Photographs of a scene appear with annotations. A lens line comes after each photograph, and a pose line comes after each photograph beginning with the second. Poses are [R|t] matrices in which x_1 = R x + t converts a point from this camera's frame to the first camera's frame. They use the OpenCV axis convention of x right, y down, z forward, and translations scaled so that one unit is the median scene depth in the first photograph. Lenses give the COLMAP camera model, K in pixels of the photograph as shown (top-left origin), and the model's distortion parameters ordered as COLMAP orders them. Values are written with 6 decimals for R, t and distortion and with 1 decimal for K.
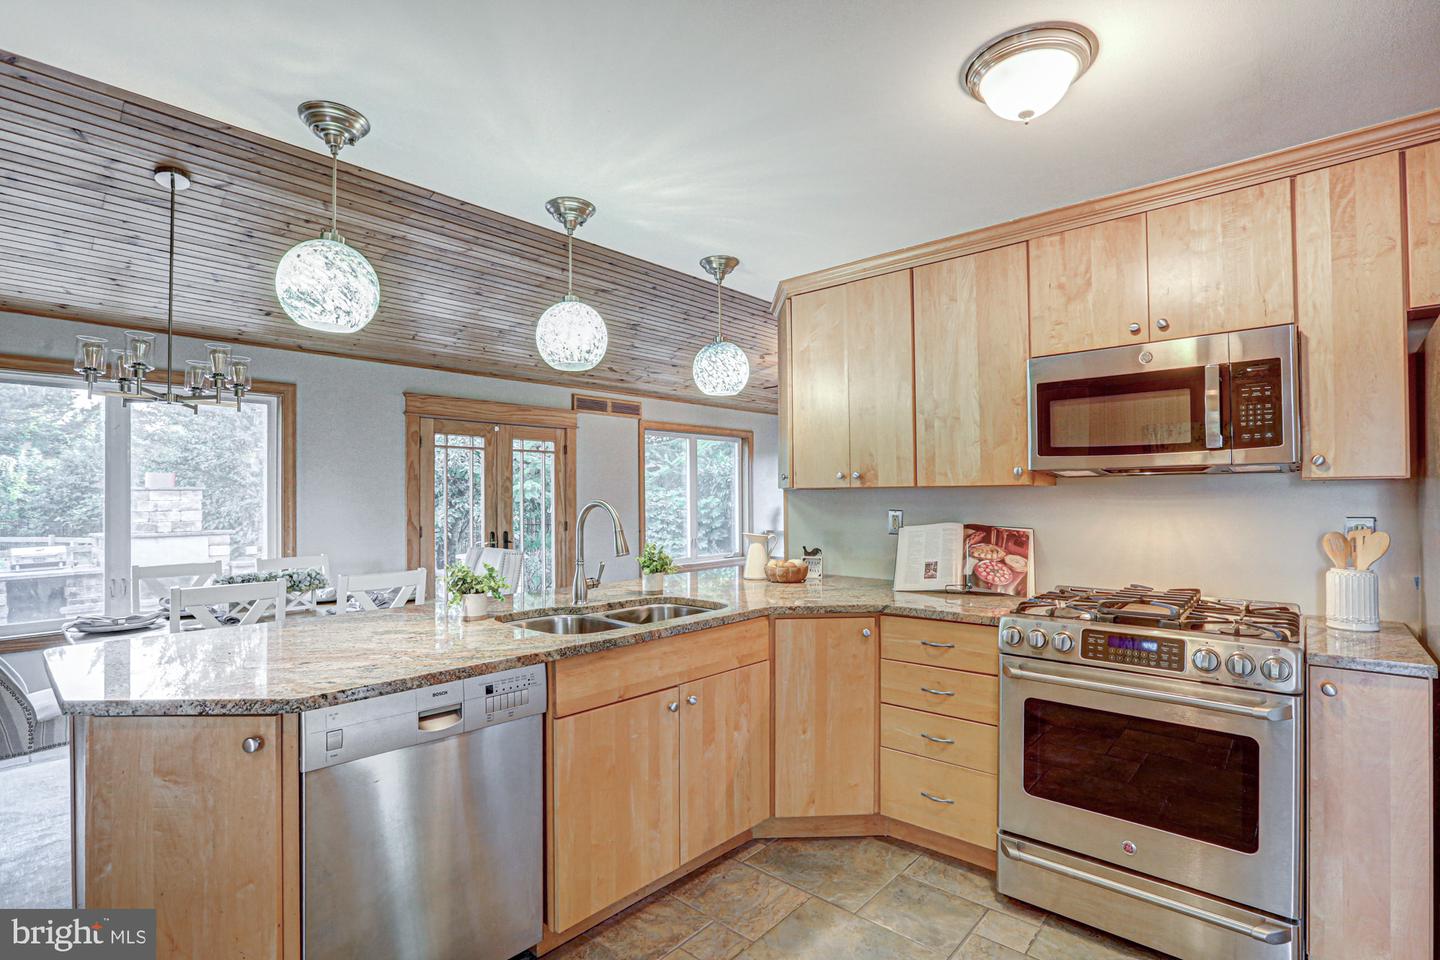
lens RADIAL K [[676.5, 0, 733.4], [0, 676.5, 483.7], [0, 0, 1]] dist [-0.022887, 0.001899]
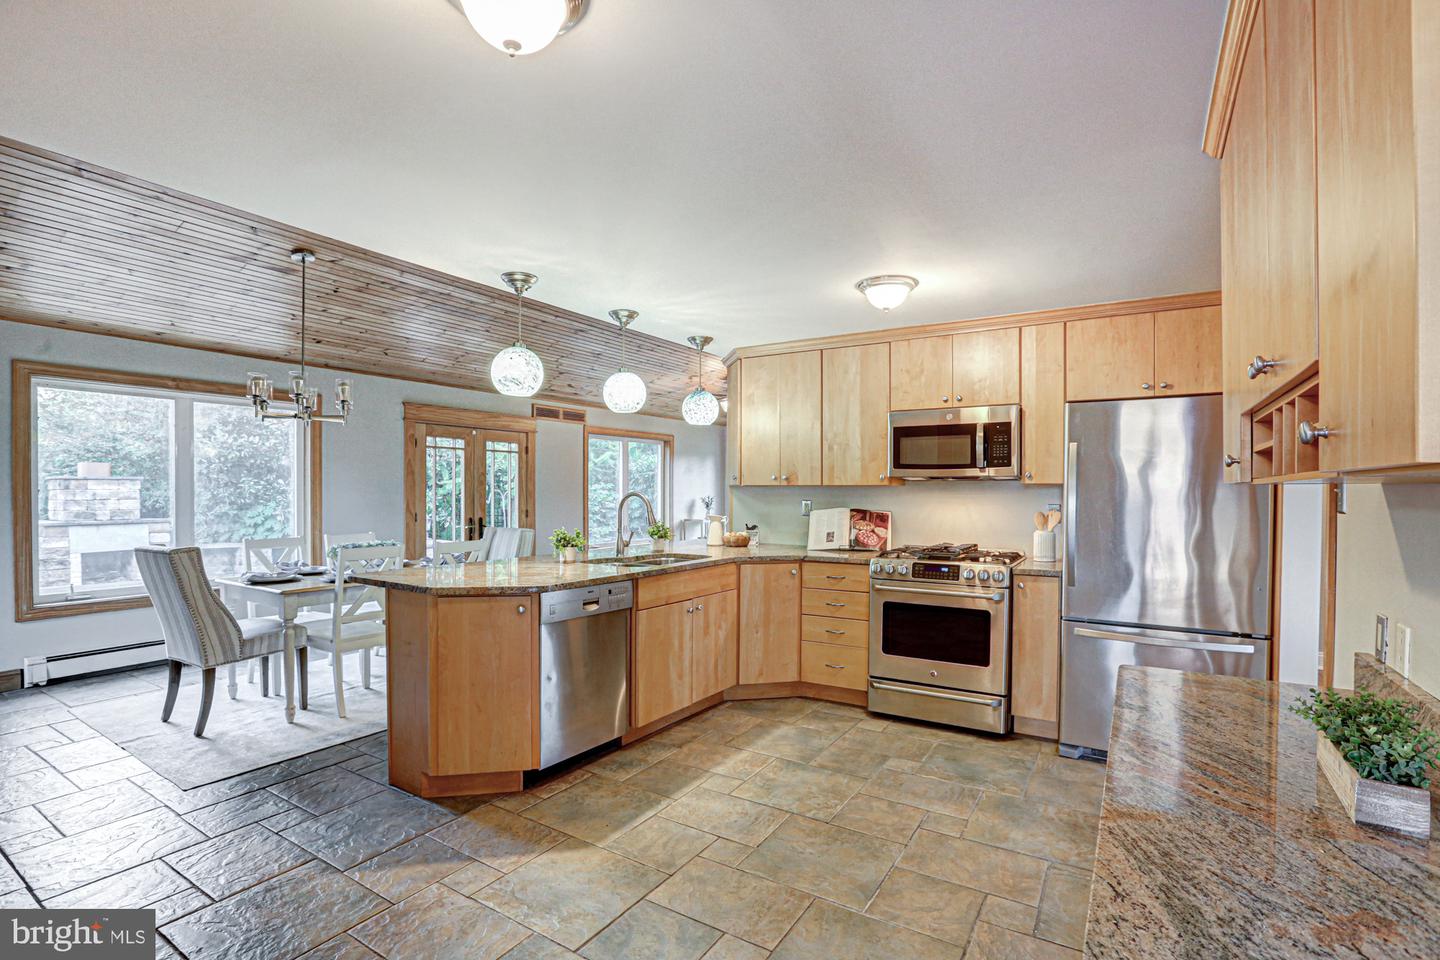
lens RADIAL K [[676.5, 0, 711.4], [0, 676.5, 486.3], [0, 0, 1]] dist [-0.022887, 0.001899]
pose [[0.990432, 0.009902, 0.137649, -0.239697], [-0.011555, 0.999870, 0.011213, -0.009421], [-0.137520, -0.012696, 0.990418, -0.631939]]
